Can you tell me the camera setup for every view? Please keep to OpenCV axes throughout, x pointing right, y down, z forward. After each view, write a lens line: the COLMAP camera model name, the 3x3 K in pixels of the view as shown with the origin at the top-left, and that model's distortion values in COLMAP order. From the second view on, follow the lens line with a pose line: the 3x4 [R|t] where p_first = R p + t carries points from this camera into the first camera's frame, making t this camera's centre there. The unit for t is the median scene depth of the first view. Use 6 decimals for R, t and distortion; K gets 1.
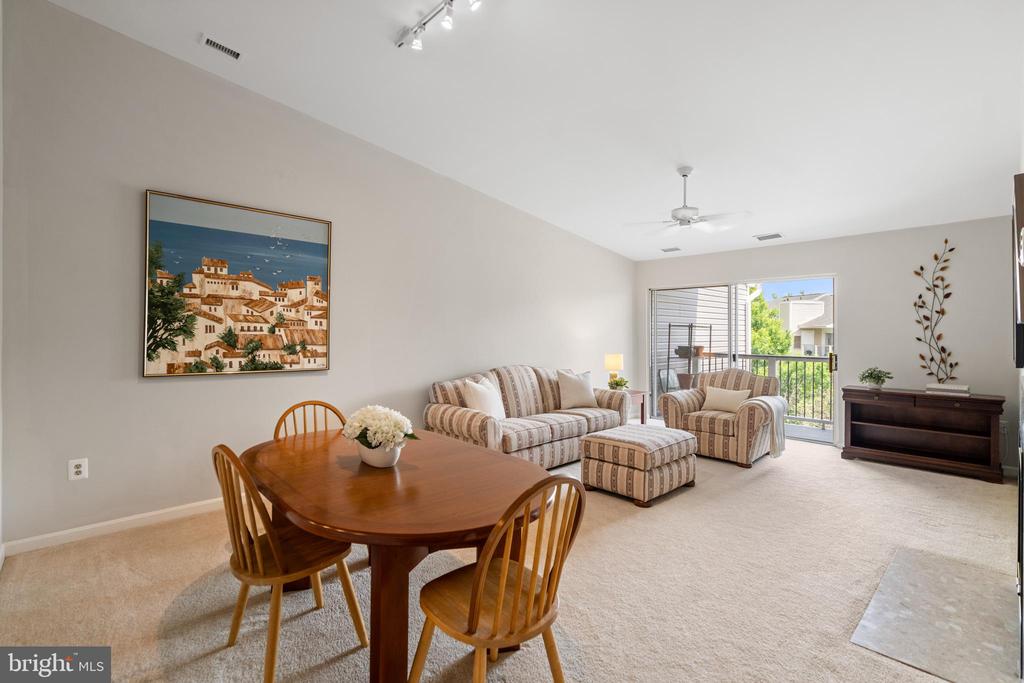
lens RADIAL K [[470.9, 0, 506.0], [0, 470.9, 333.3], [0, 0, 1]] dist [0.001389, 0.000506]
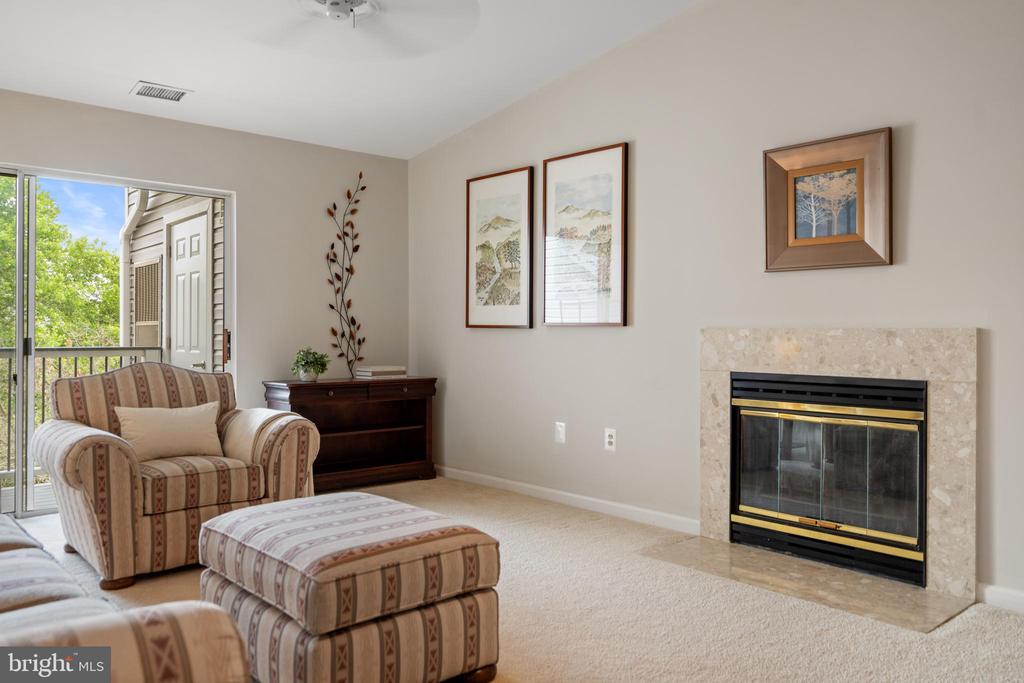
lens RADIAL K [[775.4, 0, 509.8], [0, 775.4, 333.6], [0, 0, 1]] dist [0.005204, 0.003718]
pose [[0.032091, -0.001243, 0.999484, -0.280102], [-0.000086, 0.999999, 0.001246, 0.052453], [-0.999485, -0.000126, 0.032091, 0.712931]]
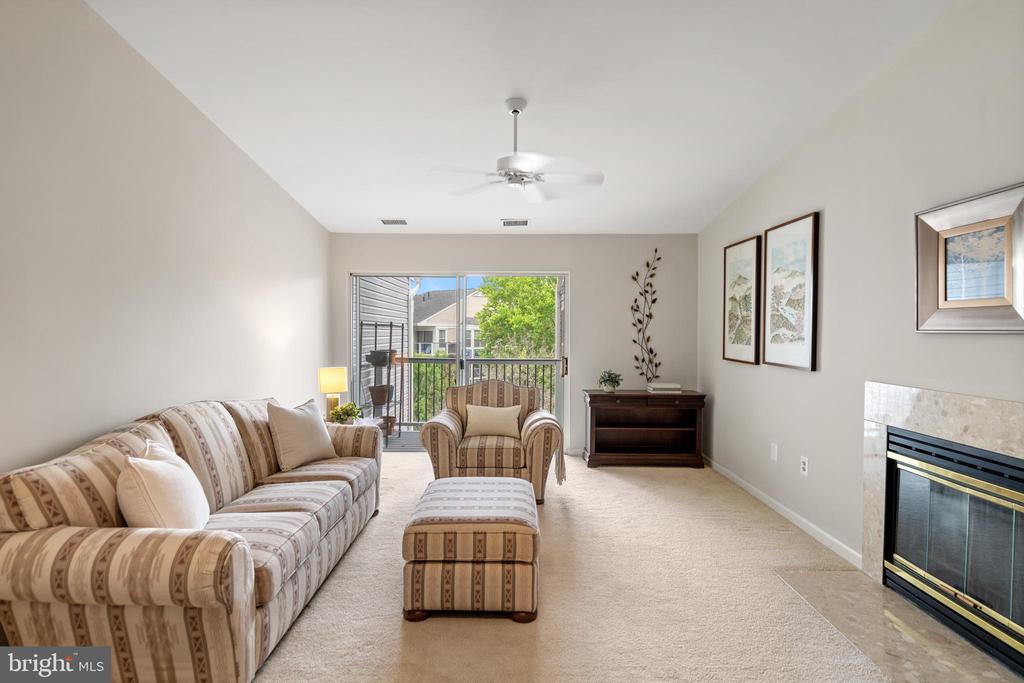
lens RADIAL K [[524.1, 0, 506.2], [0, 524.1, 342.3], [0, 0, 1]] dist [0.002864, 0.000895]
pose [[0.693986, -0.013799, 0.719857, -0.165417], [-0.002866, 0.999755, 0.021928, -0.010340], [-0.719983, -0.017281, 0.693776, 0.405826]]
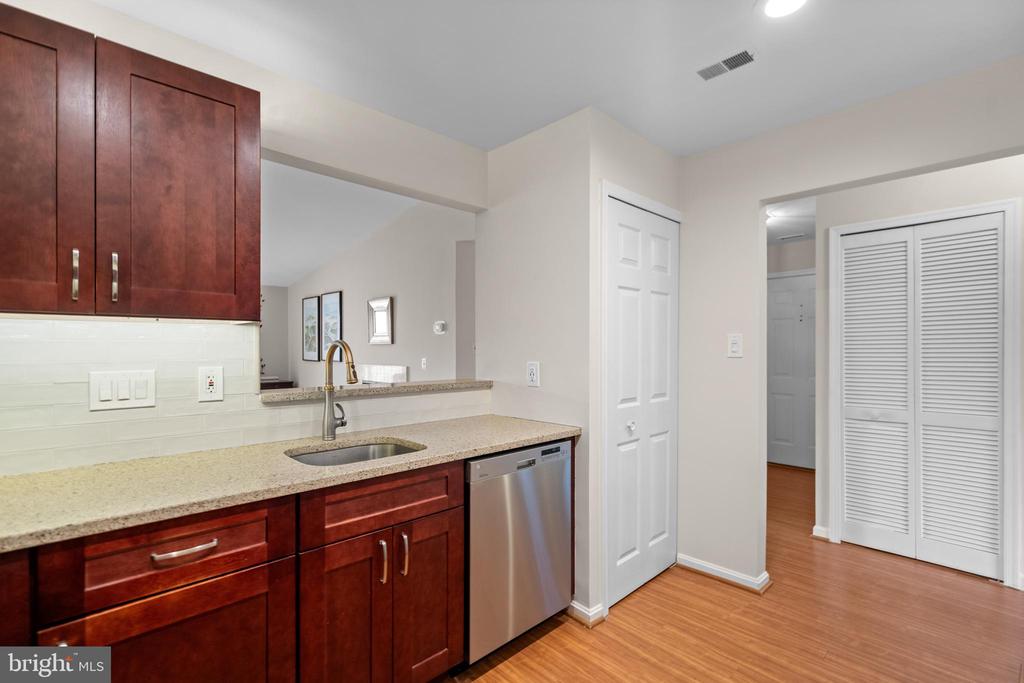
lens RADIAL K [[468.8, 0, 500.6], [0, 468.8, 349.3], [0, 0, 1]] dist [0.000752, 0.000579]
pose [[-0.002294, -0.003191, 0.999992, -0.798840], [0.002234, 0.999992, 0.003196, 0.001791], [-0.999995, 0.002242, -0.002287, 0.111673]]
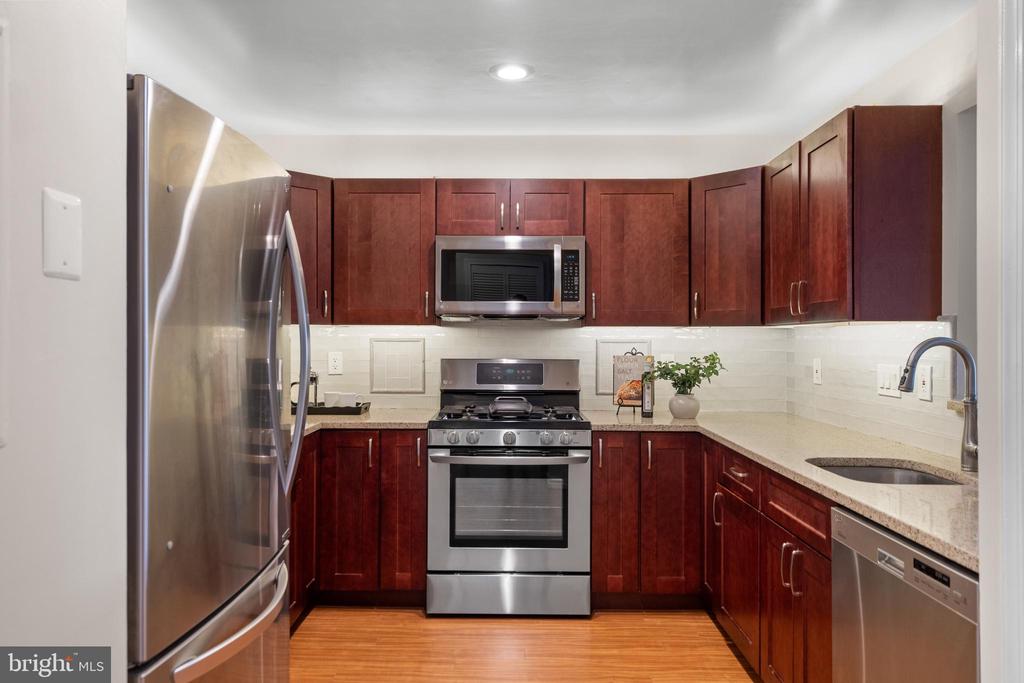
lens RADIAL K [[729.0, 0, 512.0], [0, 729.0, 341.5], [0, 0, 1]] dist [0.038981, 0.000642]
pose [[0.726747, 0.004135, -0.686893, -0.275474], [-0.005302, 0.999986, 0.000410, -0.000974], [0.686885, 0.003344, 0.726759, -0.293622]]
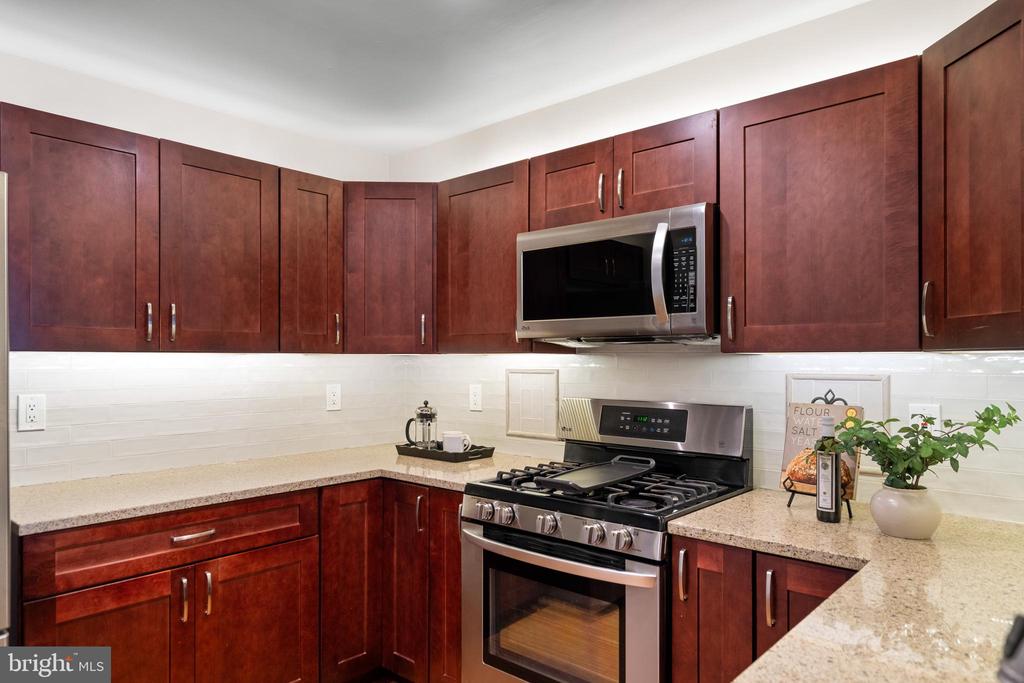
lens RADIAL K [[662.6, 0, 512.2], [0, 662.6, 361.5], [0, 0, 1]] dist [0.020921, 0.001388]
pose [[0.095122, 0.000145, -0.995466, -0.342083], [-0.006325, 0.999980, -0.000459, -0.010757], [0.995446, 0.006340, 0.095121, 0.156293]]
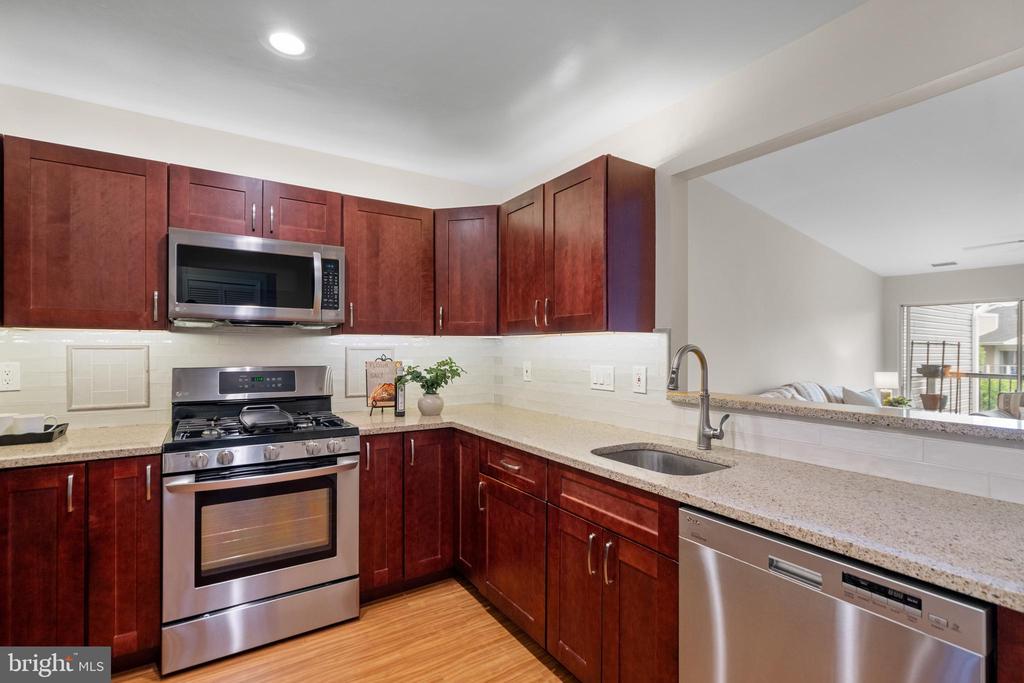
lens RADIAL K [[468.8, 0, 500.6], [0, 468.8, 349.3], [0, 0, 1]] dist [0.000752, 0.000579]
pose [[0.981677, 0.002849, -0.190533, -0.481859], [-0.003052, 0.999995, -0.000775, -0.000471], [0.190530, 0.001343, 0.981681, -0.154233]]
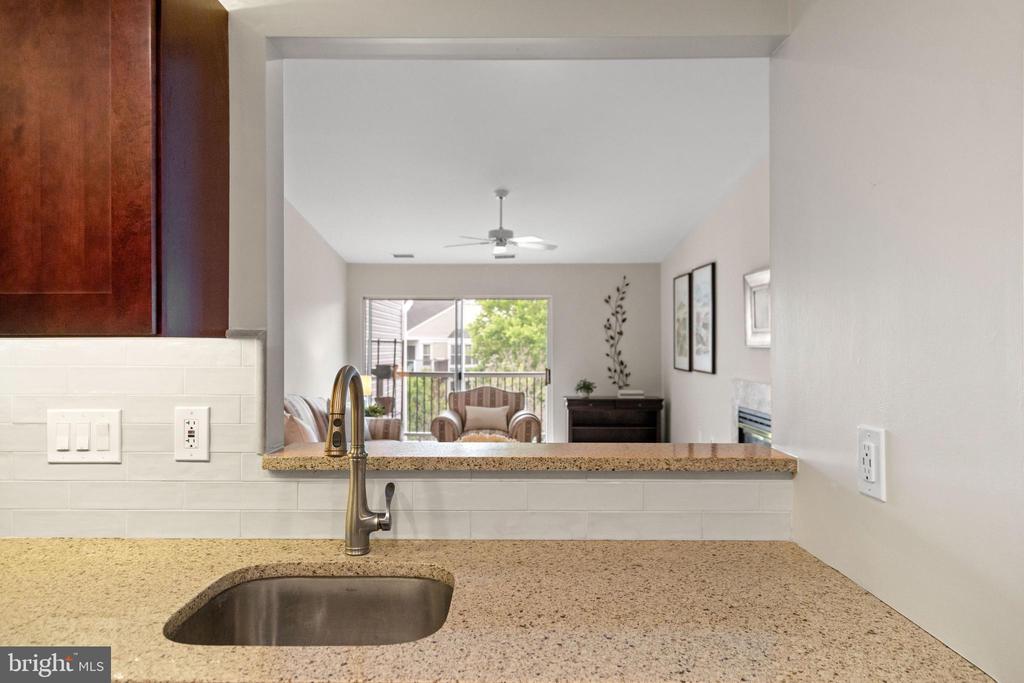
lens RADIAL K [[661.6, 0, 508.0], [0, 661.6, 342.9], [0, 0, 1]] dist [0.006729, 0.000209]
pose [[0.689646, 0.001175, 0.724146, -0.562738], [0.001522, 0.999994, -0.003071, -0.013921], [-0.724145, 0.003220, 0.689640, -0.000043]]
